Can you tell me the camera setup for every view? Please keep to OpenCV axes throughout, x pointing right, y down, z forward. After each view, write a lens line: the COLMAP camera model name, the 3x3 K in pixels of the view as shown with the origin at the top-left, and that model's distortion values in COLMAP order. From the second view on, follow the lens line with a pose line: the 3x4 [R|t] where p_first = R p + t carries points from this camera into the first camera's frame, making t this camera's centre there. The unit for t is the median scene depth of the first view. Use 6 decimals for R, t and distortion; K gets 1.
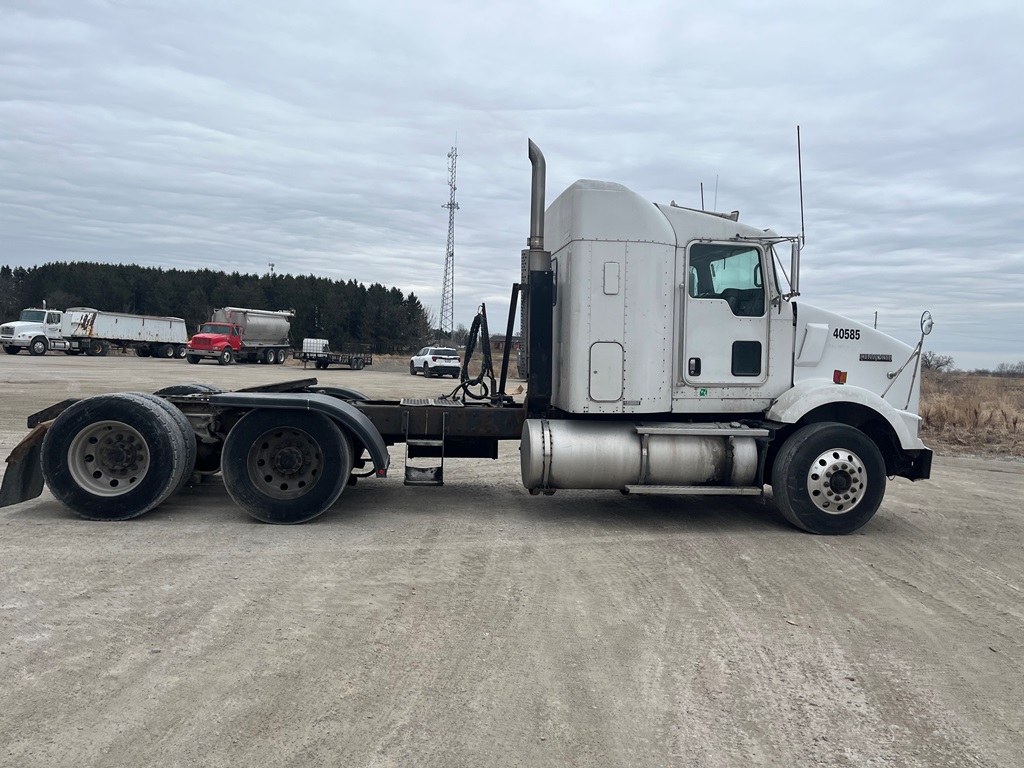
lens RADIAL K [[831.2, 0, 512.0], [0, 831.2, 384.0], [0, 0, 1]] dist [0.067394, -0.090415]
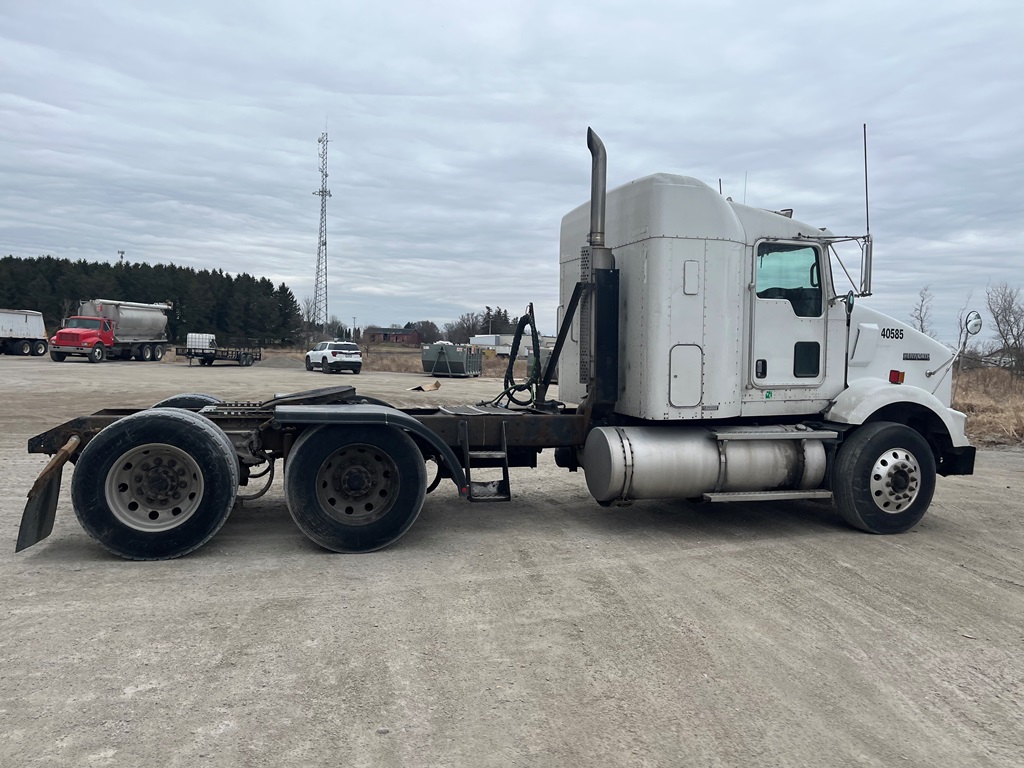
lens RADIAL K [[831.2, 0, 512.0], [0, 831.2, 384.0], [0, 0, 1]] dist [0.067394, -0.090415]
pose [[0.985093, -0.016653, 0.171216, -0.234792], [0.014713, 0.999812, 0.012594, -0.019344], [-0.171394, -0.009887, 0.985153, 0.086838]]
